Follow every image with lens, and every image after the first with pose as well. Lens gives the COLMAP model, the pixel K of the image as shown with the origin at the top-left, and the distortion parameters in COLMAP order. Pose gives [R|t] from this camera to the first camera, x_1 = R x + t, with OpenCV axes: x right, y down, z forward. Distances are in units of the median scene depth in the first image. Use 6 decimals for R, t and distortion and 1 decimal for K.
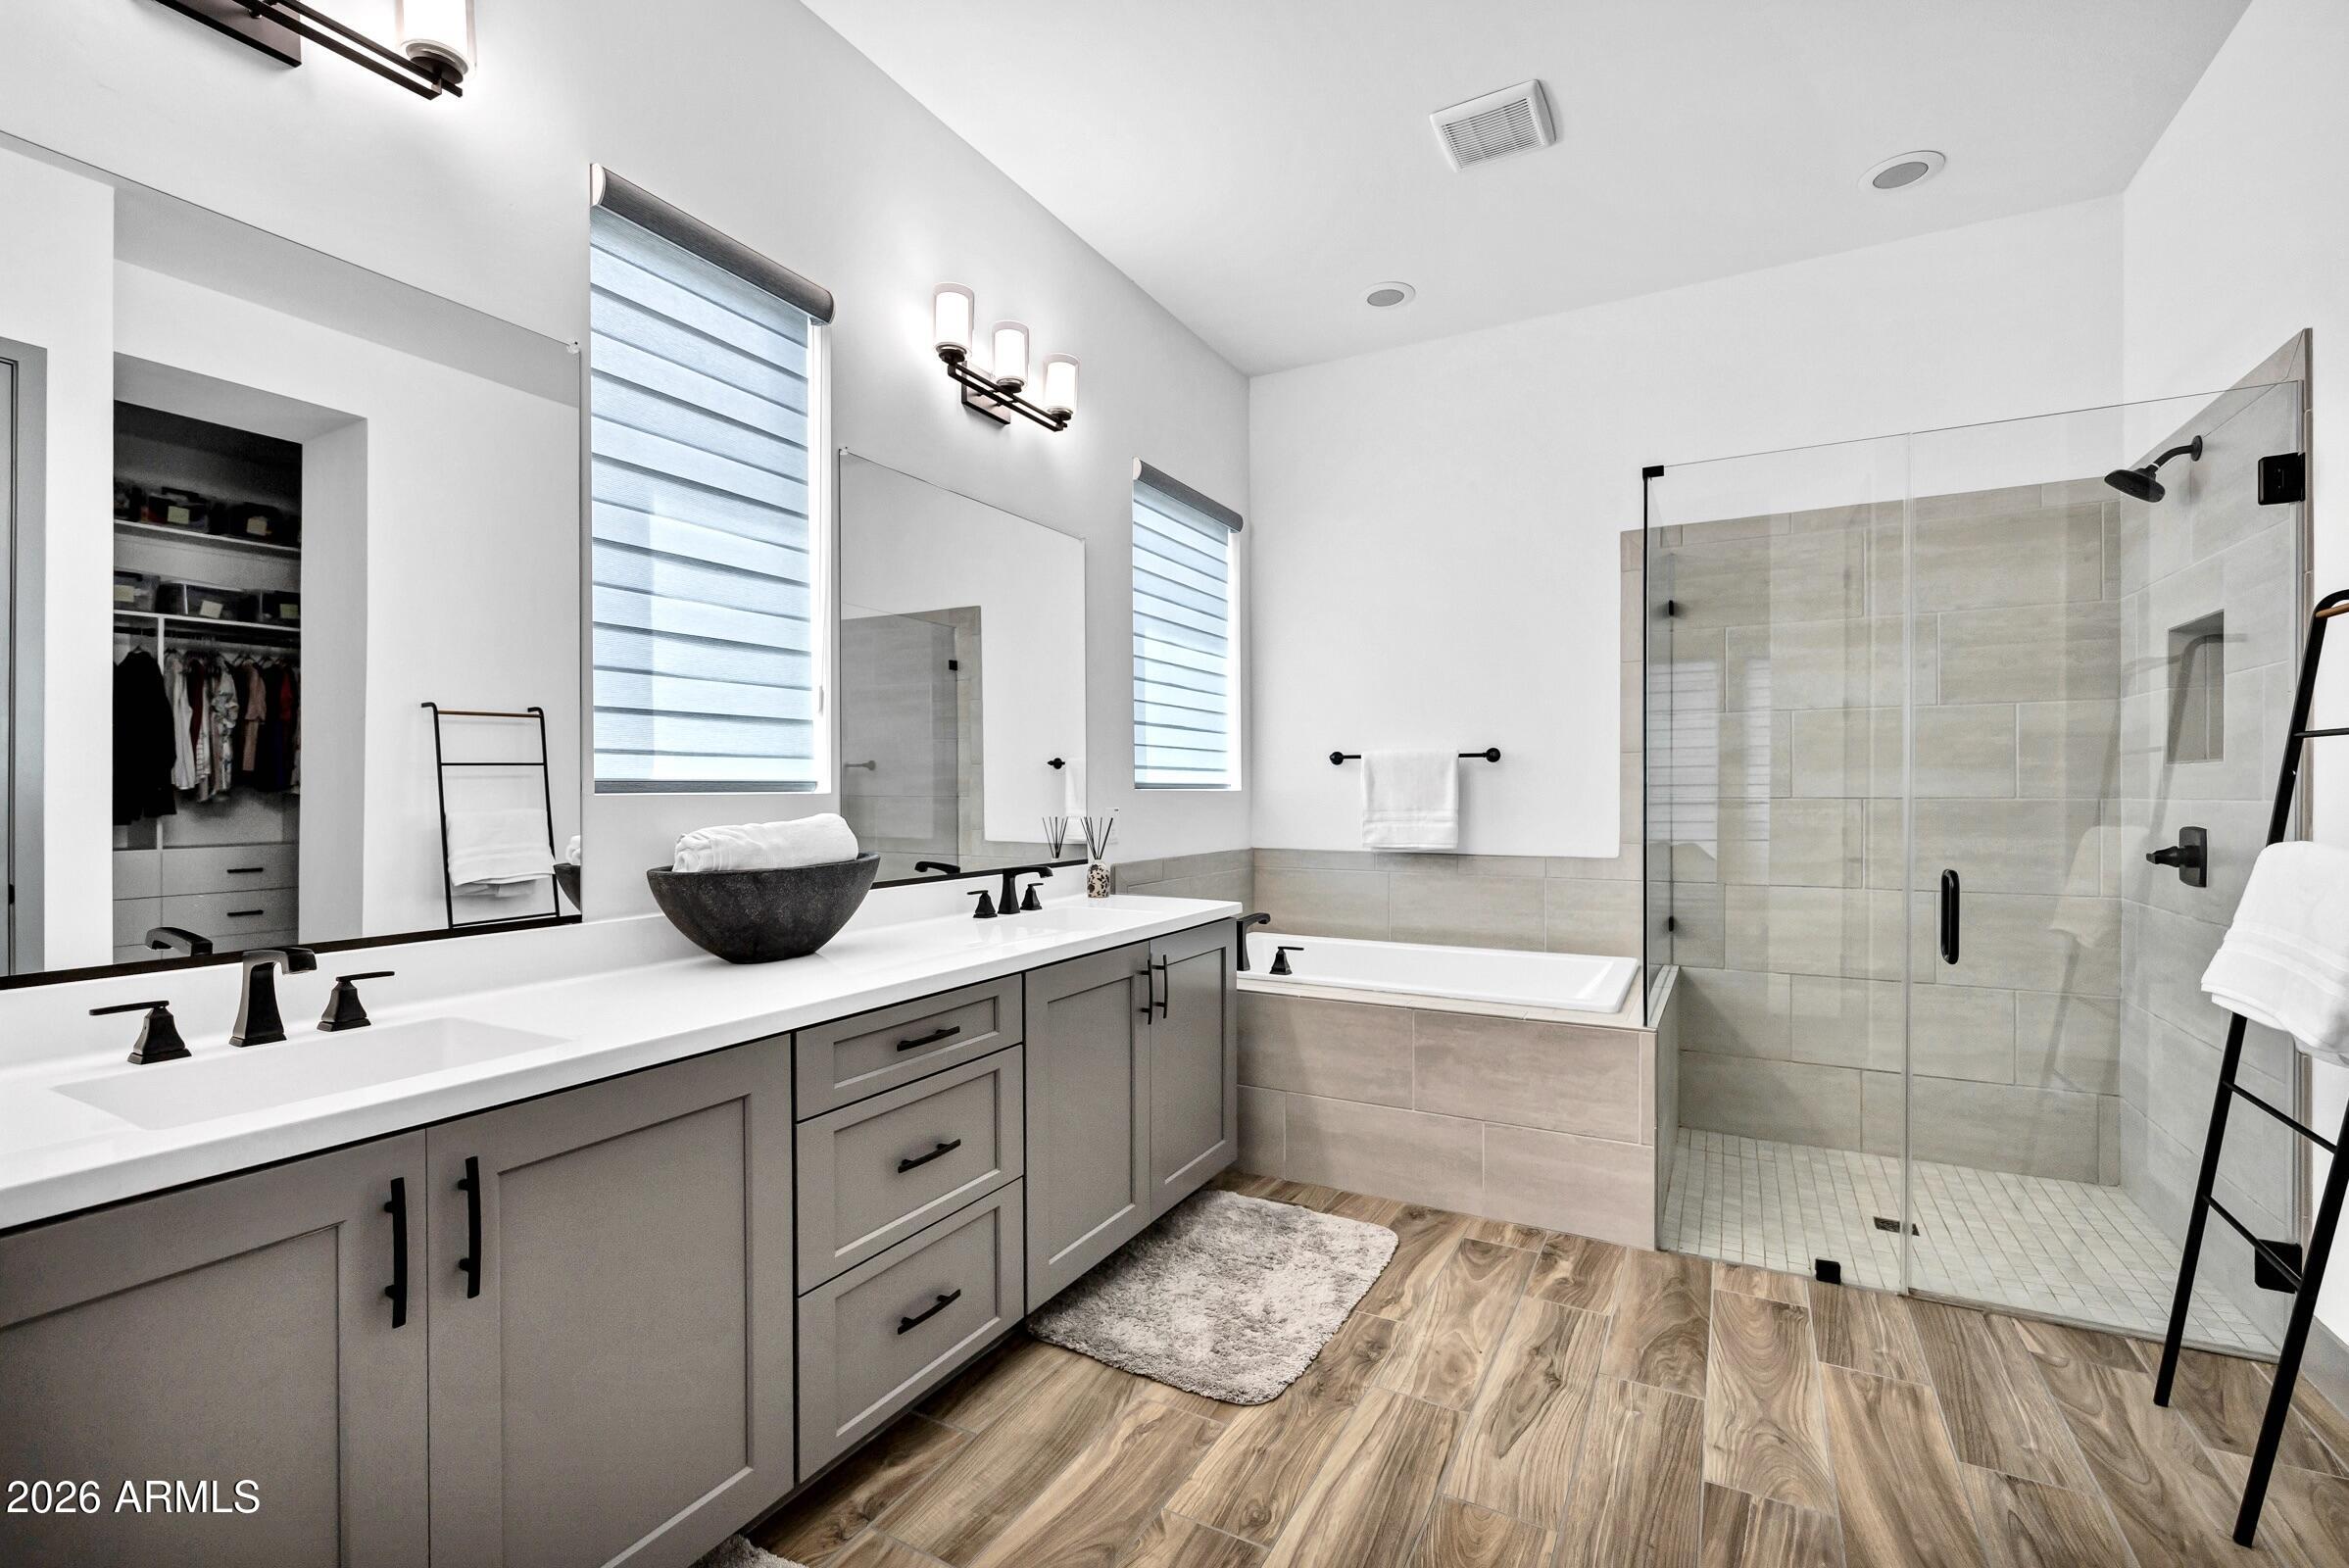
lens RADIAL K [[1029.6, 0, 1167.6], [0, 1029.6, 782.5], [0, 0, 1]] dist [-0.002093, 0.000099]
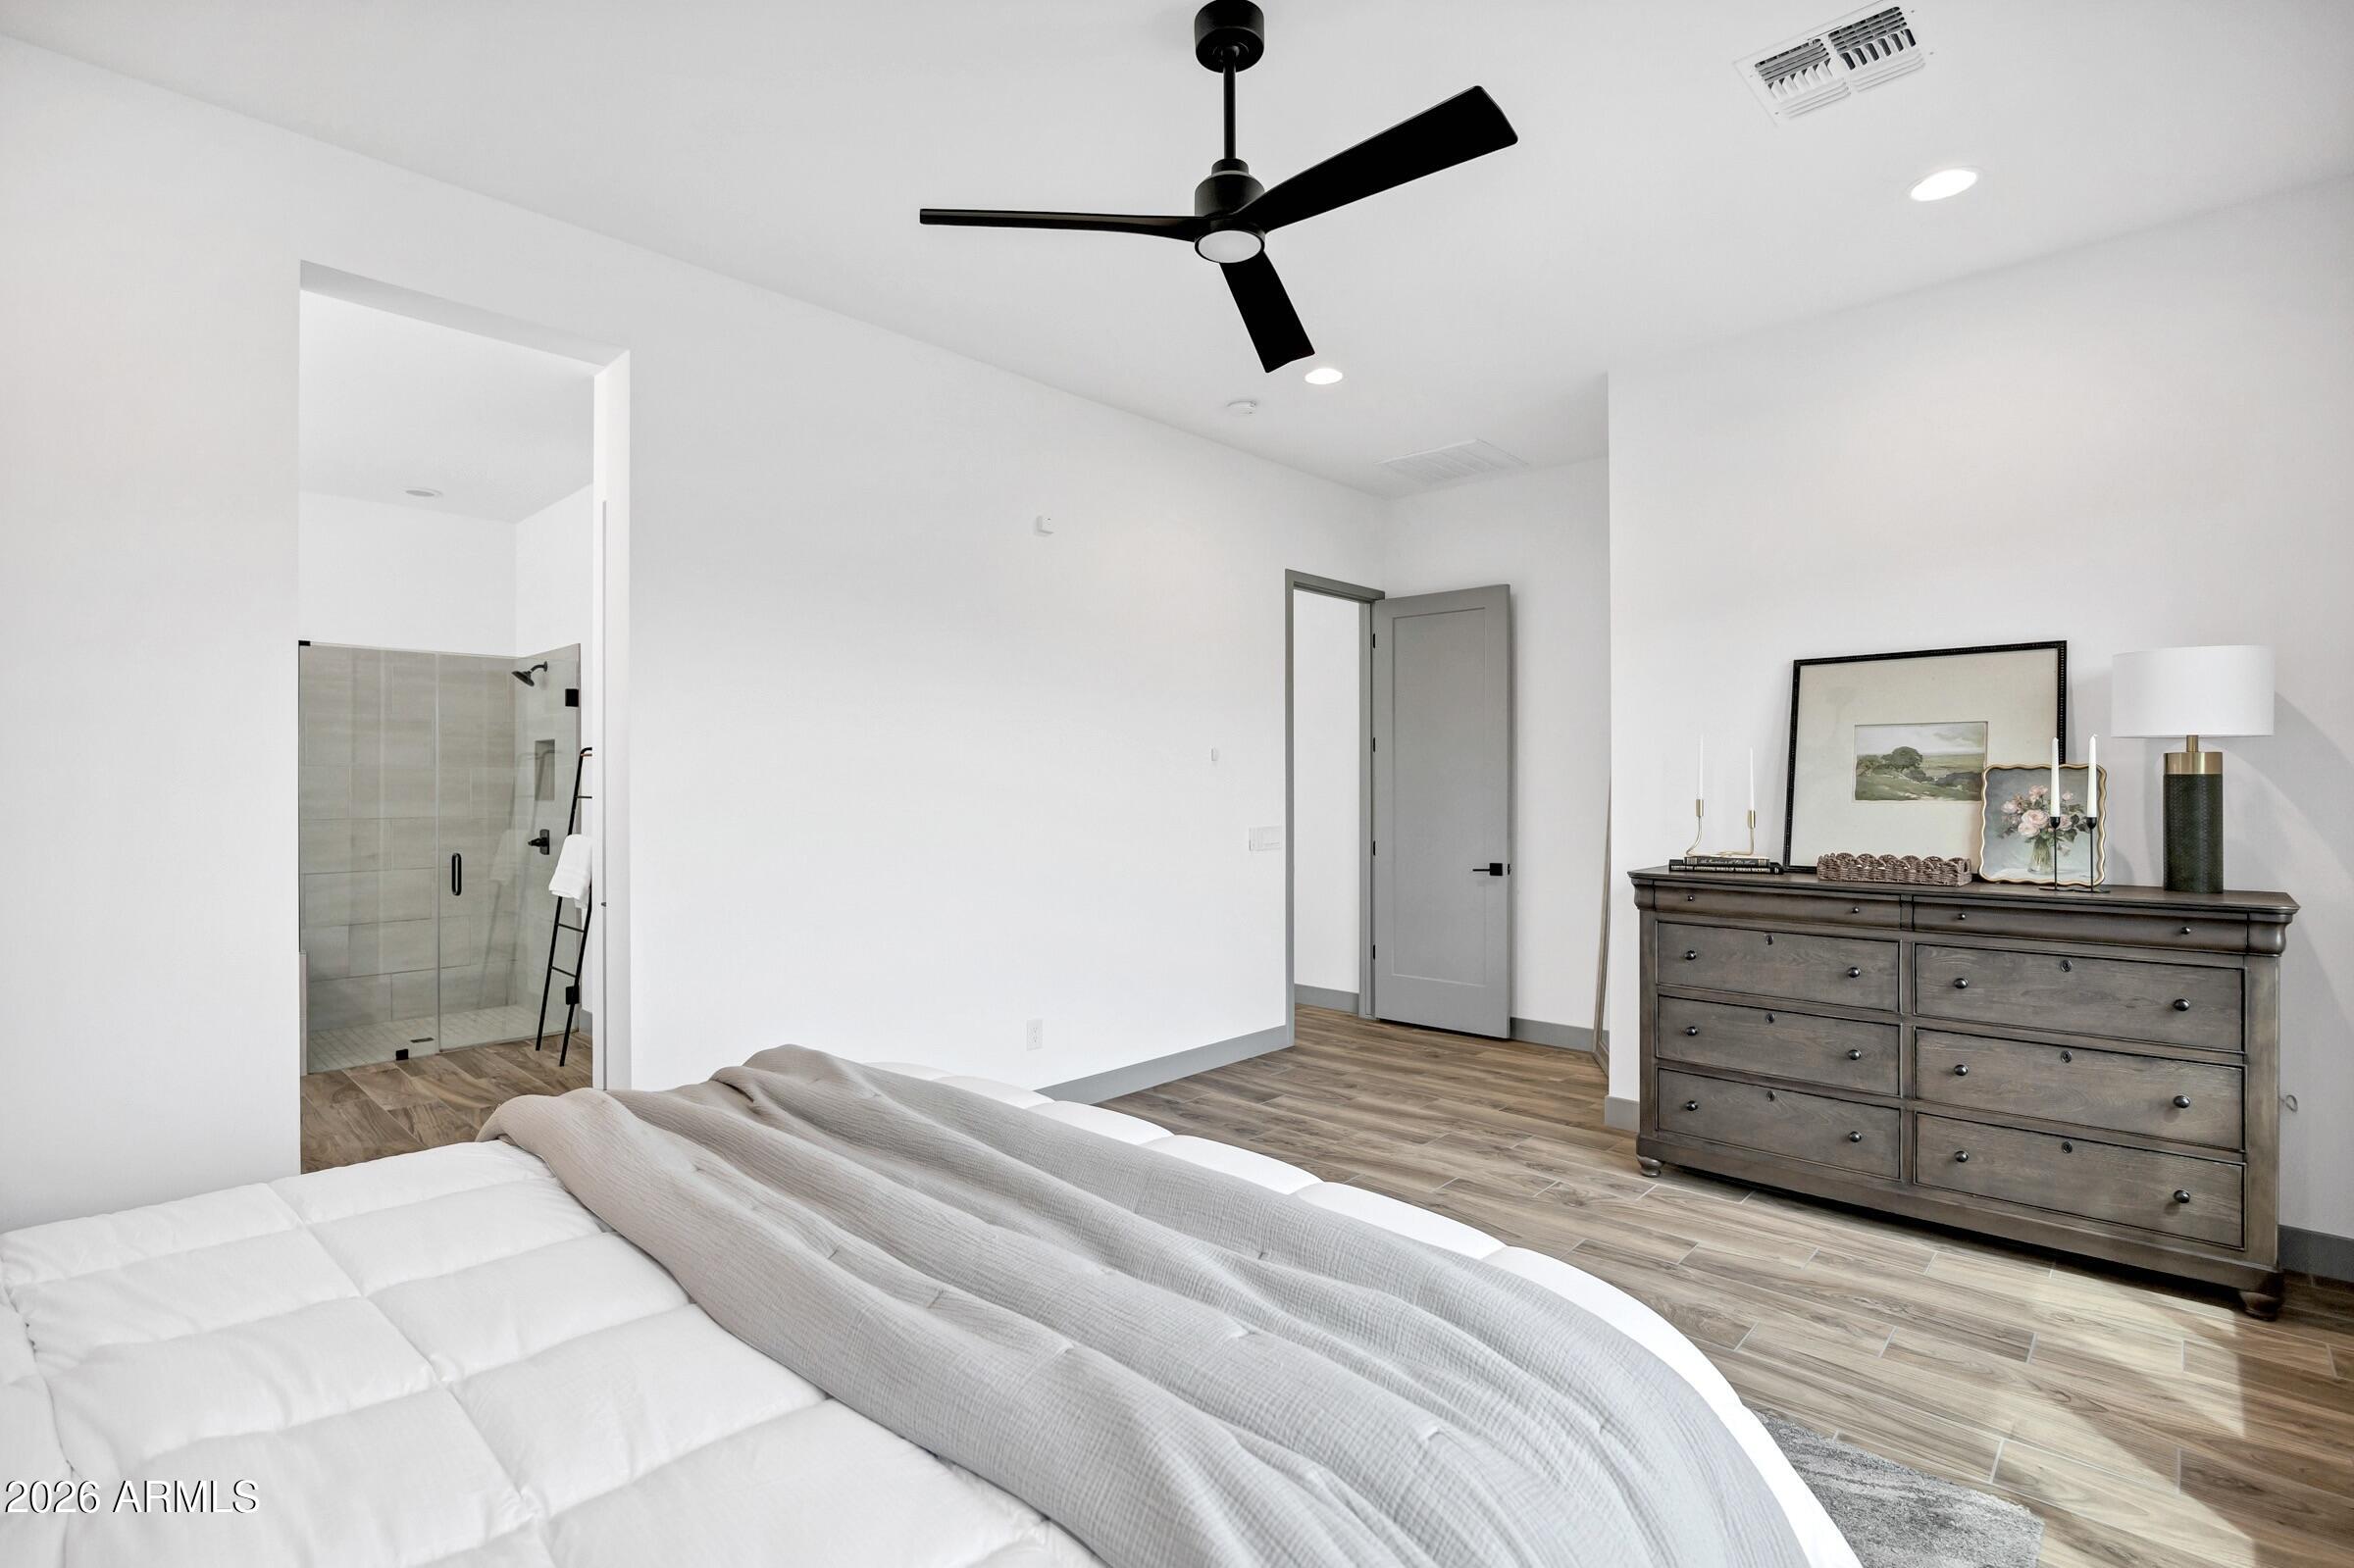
lens RADIAL K [[1131.6, 0, 1181.5], [0, 1131.6, 789.7], [0, 0, 1]] dist [-0.019021, 0.000205]
pose [[0.257100, -0.002413, 0.966382, -0.798017], [0.000648, 0.999997, 0.002324, -0.038157], [-0.966385, 0.000029, 0.257101, -0.767052]]
